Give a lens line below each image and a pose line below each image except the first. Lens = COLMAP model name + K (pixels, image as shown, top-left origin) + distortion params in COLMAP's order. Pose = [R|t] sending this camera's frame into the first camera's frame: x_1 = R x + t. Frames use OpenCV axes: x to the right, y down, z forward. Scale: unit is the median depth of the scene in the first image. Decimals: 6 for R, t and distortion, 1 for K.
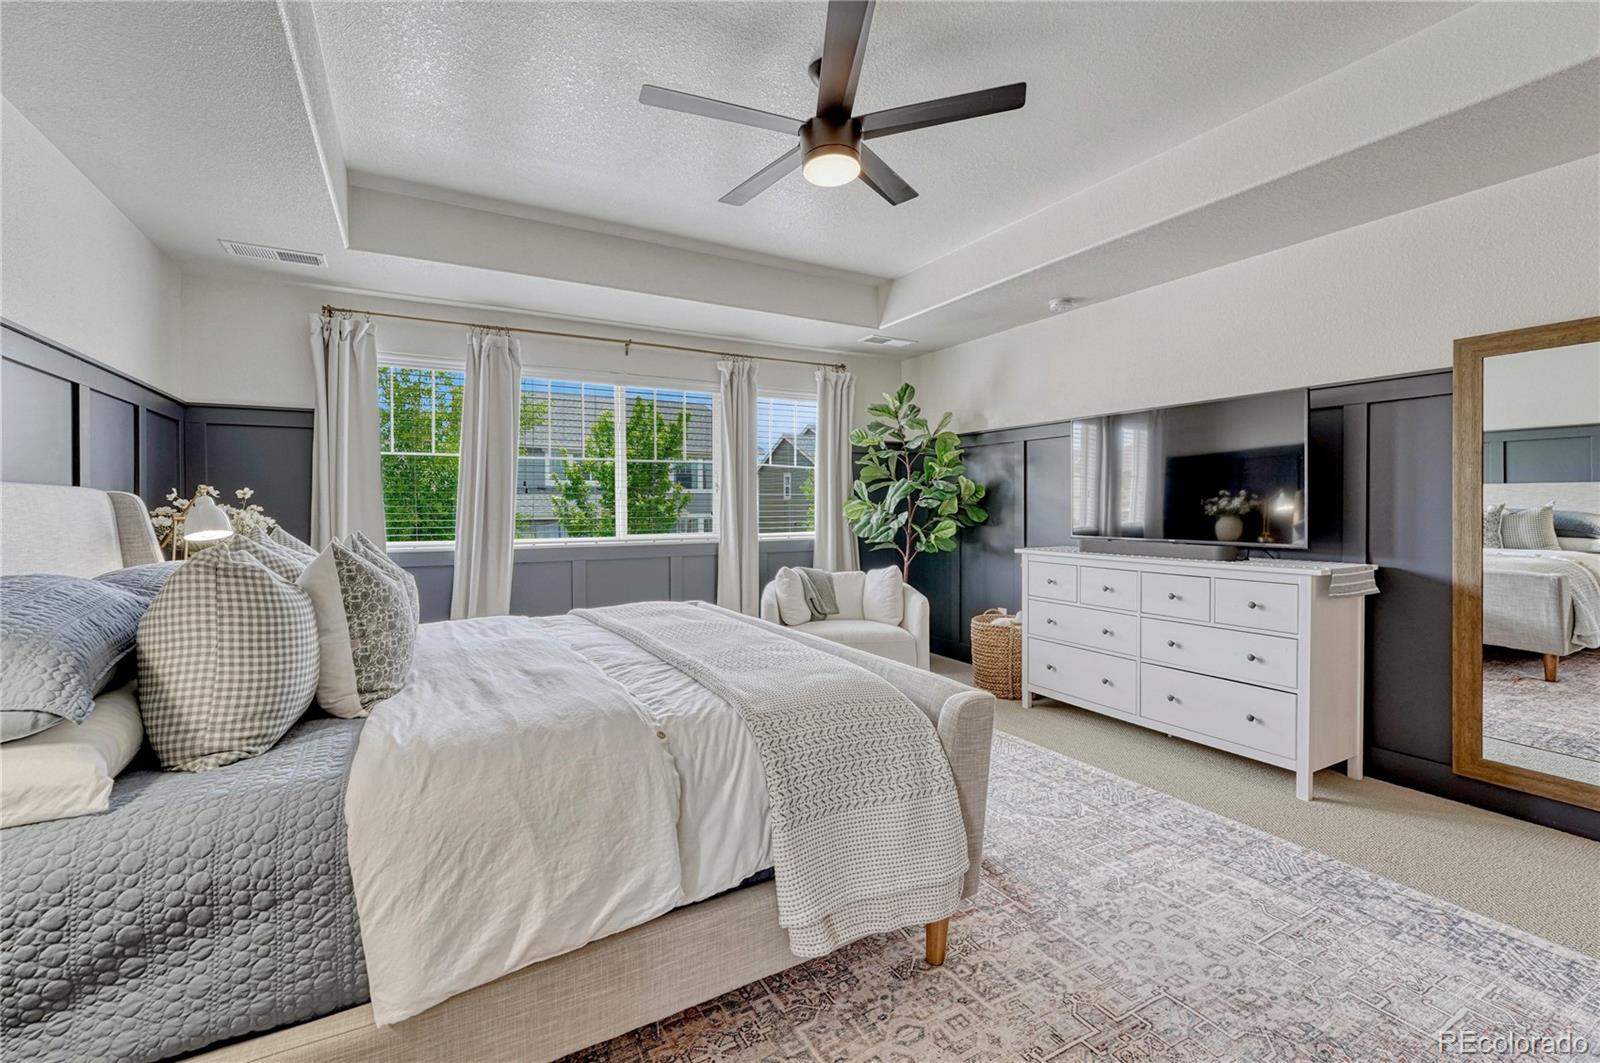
lens RADIAL K [[680.9, 0, 789.2], [0, 680.9, 510.5], [0, 0, 1]] dist [-0.008587, 0.000247]
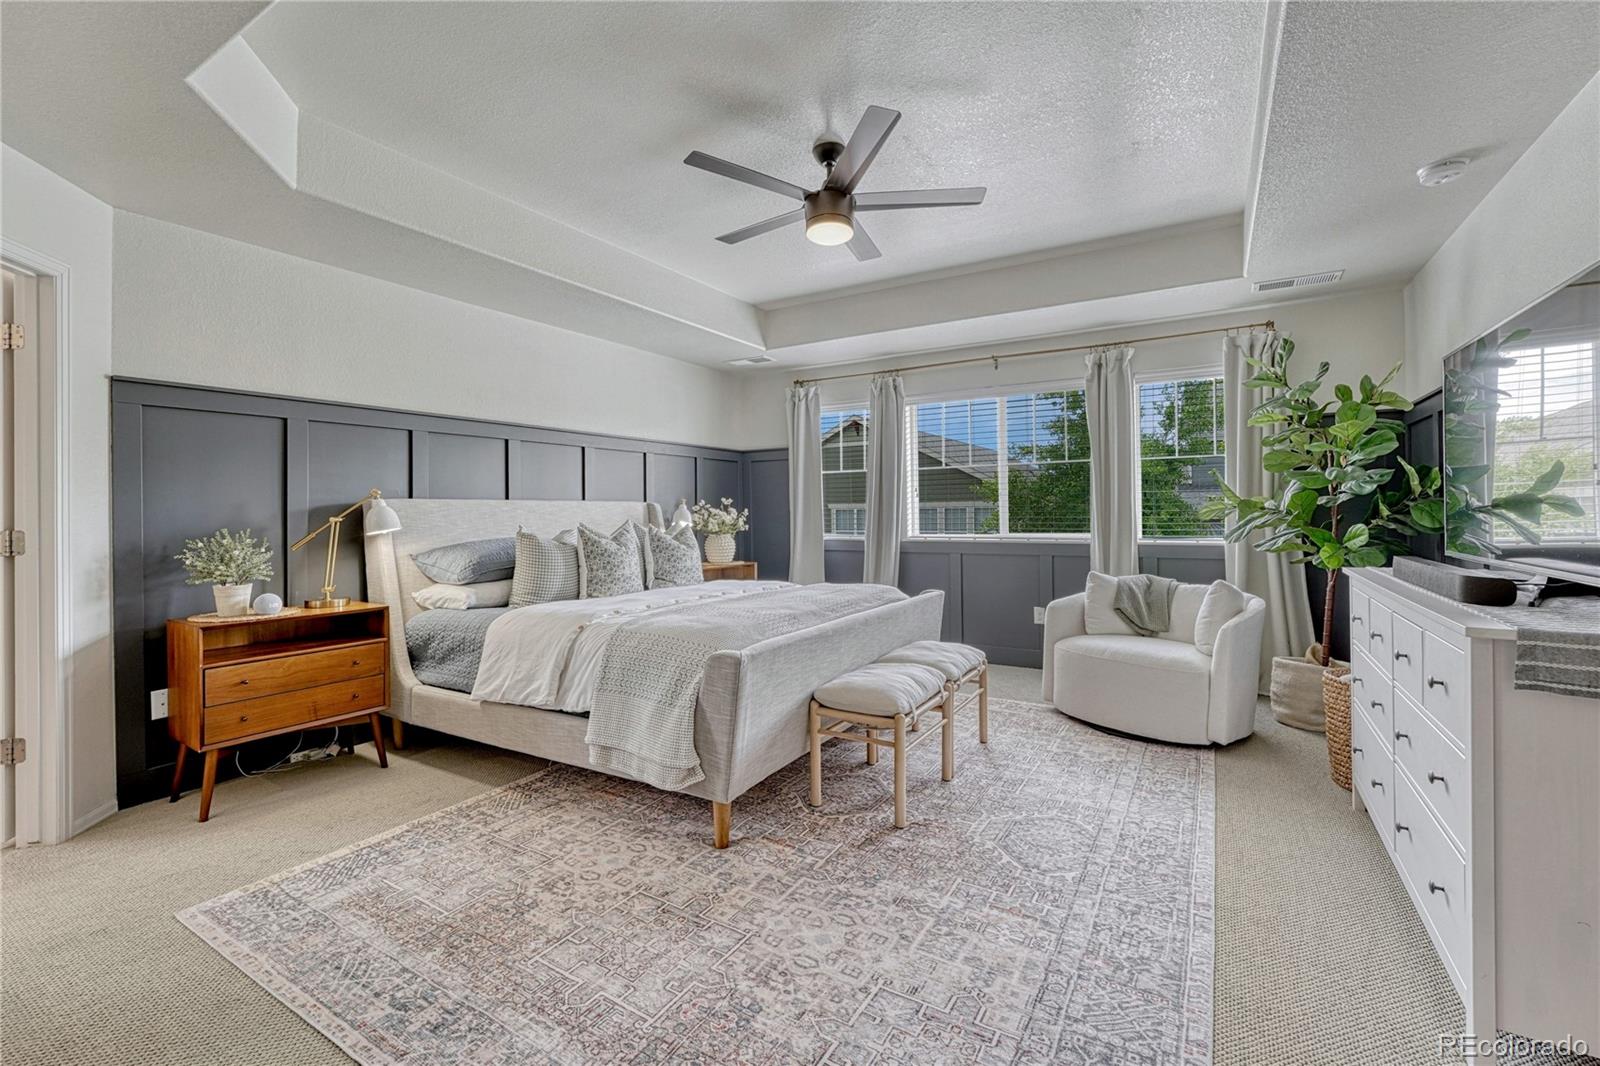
lens RADIAL K [[671.9, 0, 789.7], [0, 671.9, 515.7], [0, 0, 1]] dist [-0.013711, 0.003362]
pose [[0.500837, 0.004143, -0.865532, 0.849704], [0.002218, 0.999979, 0.006071, 0.000546], [0.865539, -0.004960, 0.500817, 0.270882]]
